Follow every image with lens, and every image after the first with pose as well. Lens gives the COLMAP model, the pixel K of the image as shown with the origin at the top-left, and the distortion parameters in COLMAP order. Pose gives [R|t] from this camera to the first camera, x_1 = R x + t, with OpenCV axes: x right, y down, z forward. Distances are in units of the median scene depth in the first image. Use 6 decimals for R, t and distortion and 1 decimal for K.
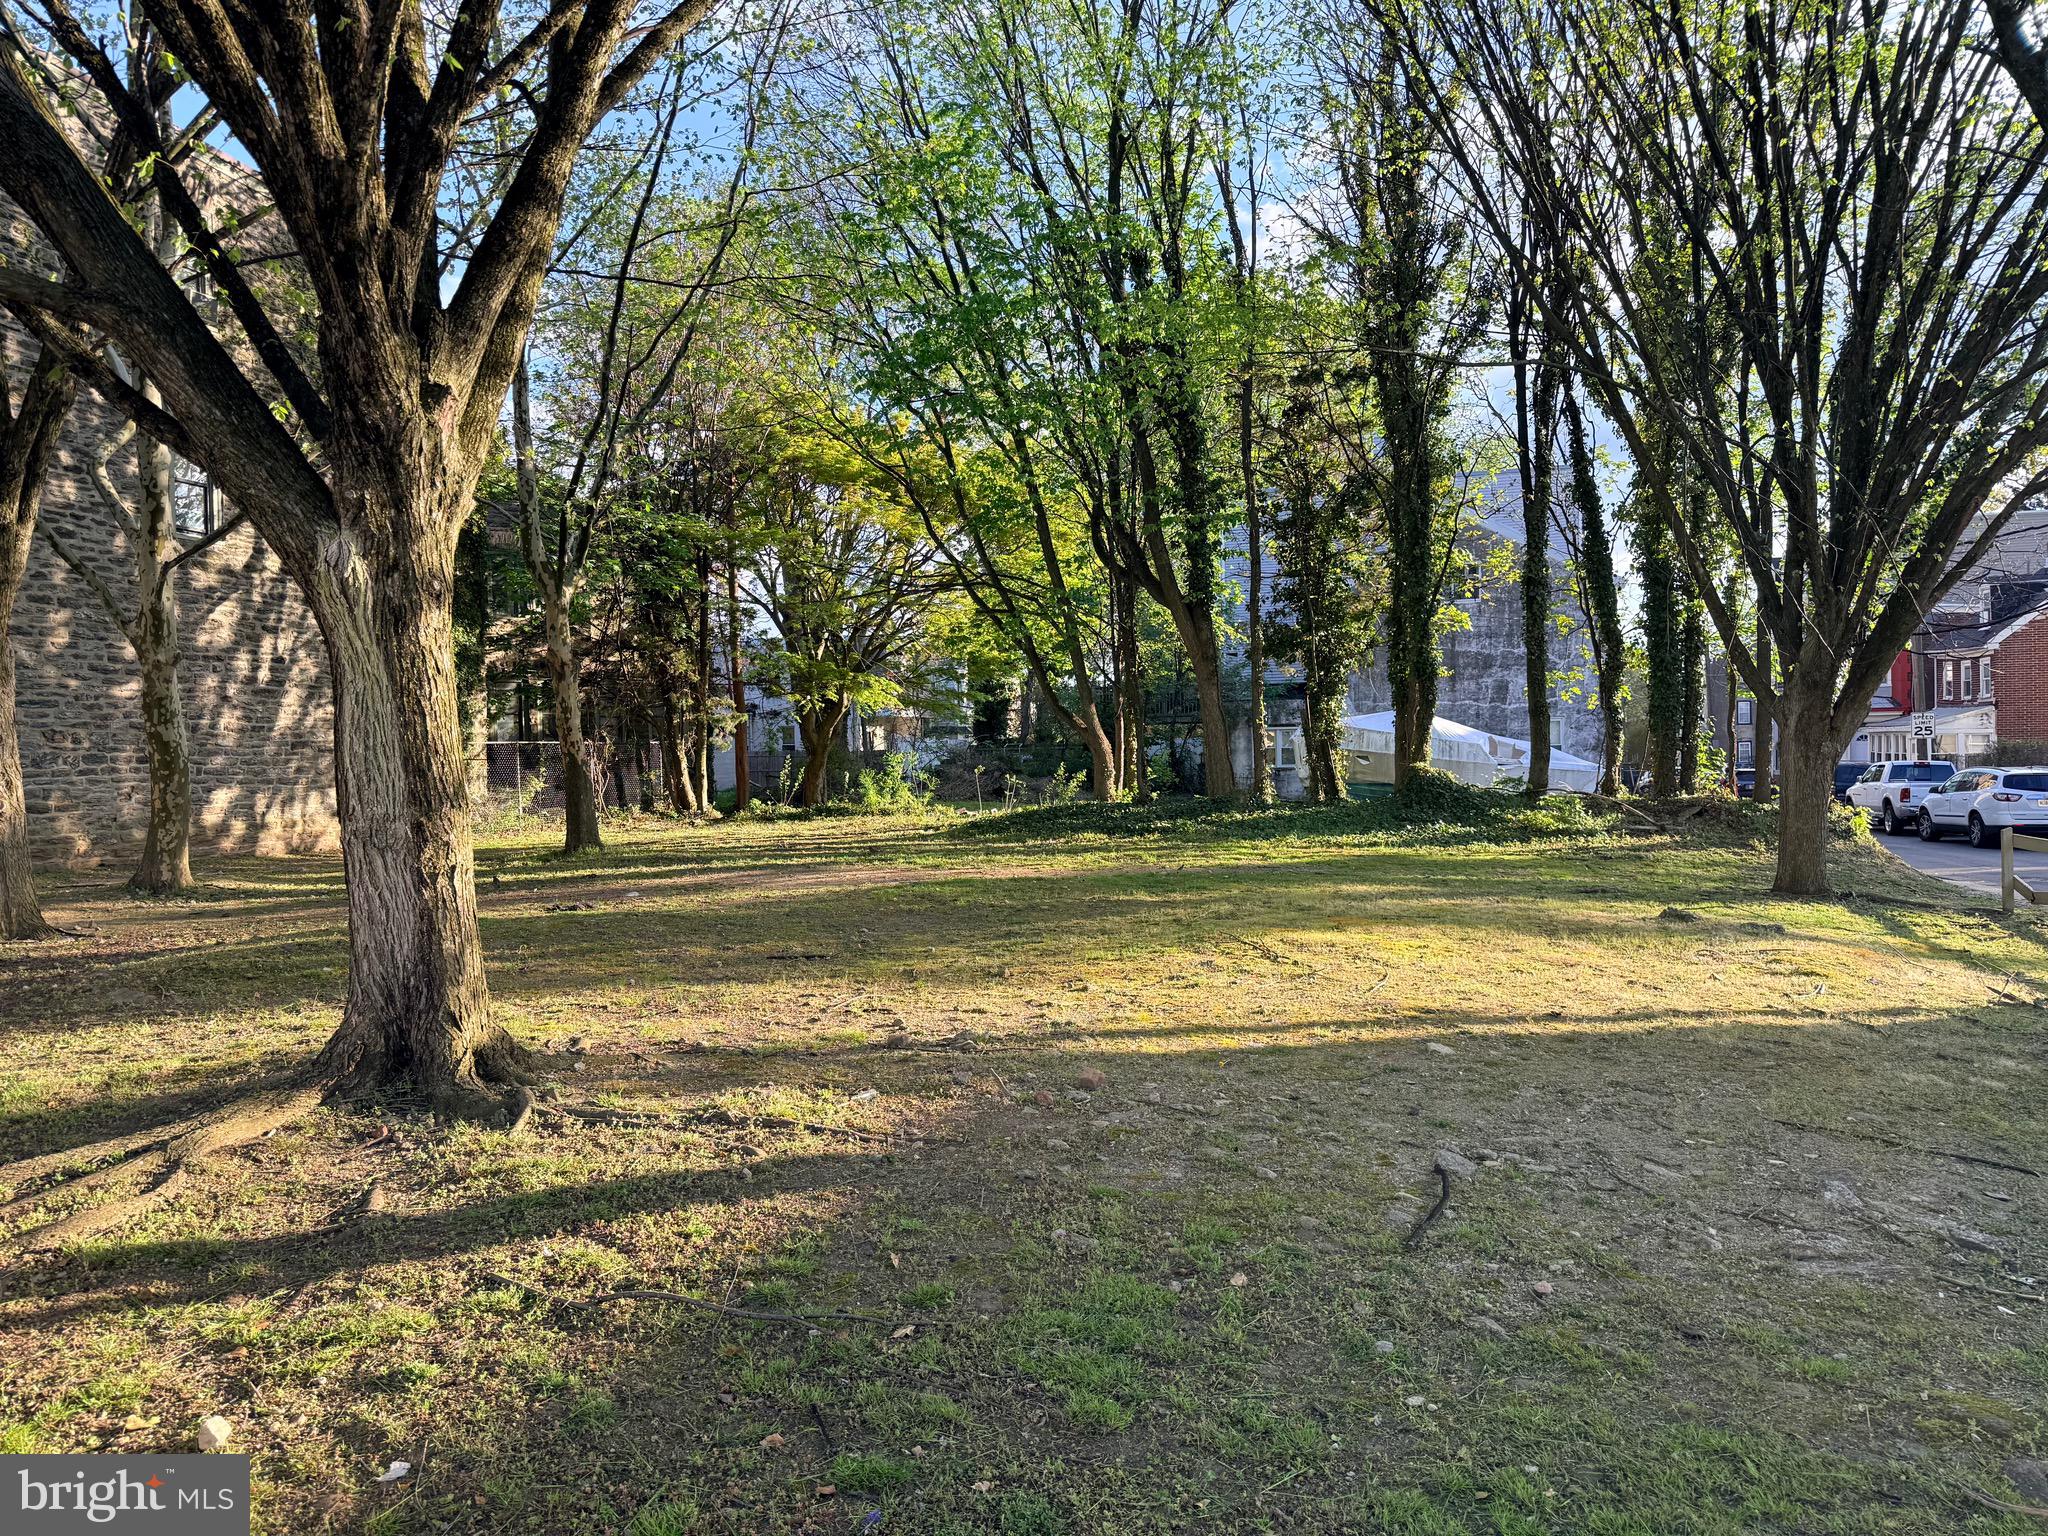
lens RADIAL K [[1406.9, 0, 1007.5], [0, 1406.9, 778.2], [0, 0, 1]] dist [0.034758, -0.051971]
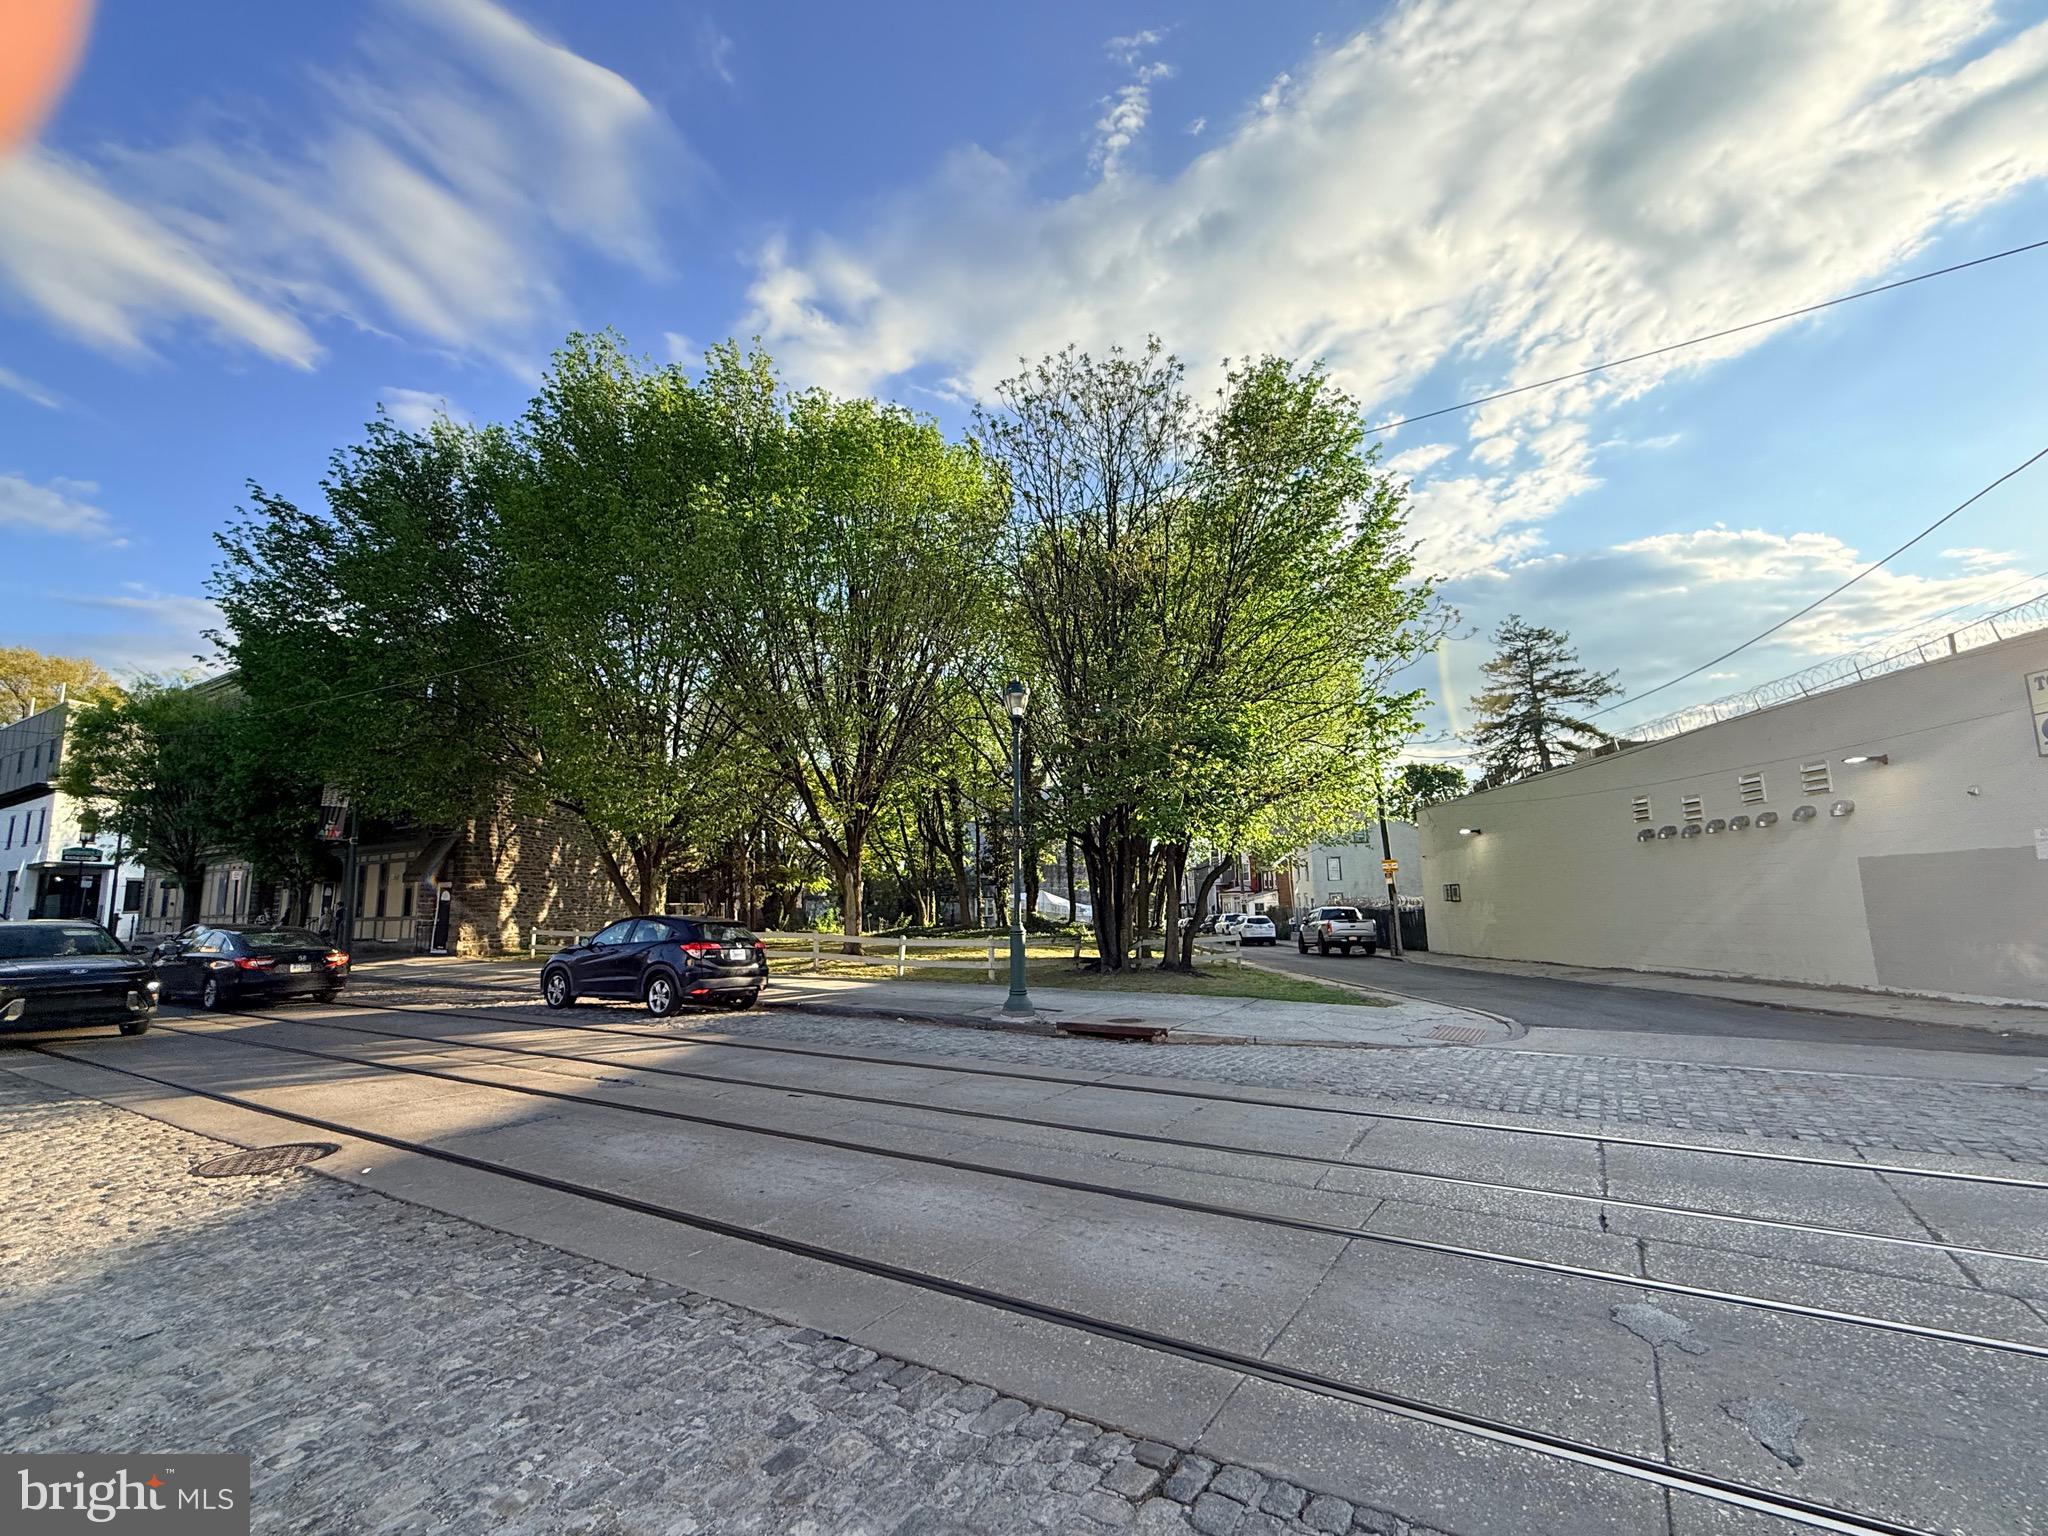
lens RADIAL K [[935.7, 0, 1013.6], [0, 935.7, 755.1], [0, 0, 1]] dist [0.006984, -0.001566]
pose [[0.975787, 0.035395, 0.215842, -0.172090], [0.004662, 0.983230, -0.182311, 0.022798], [-0.218675, 0.178903, 0.959257, -0.879642]]
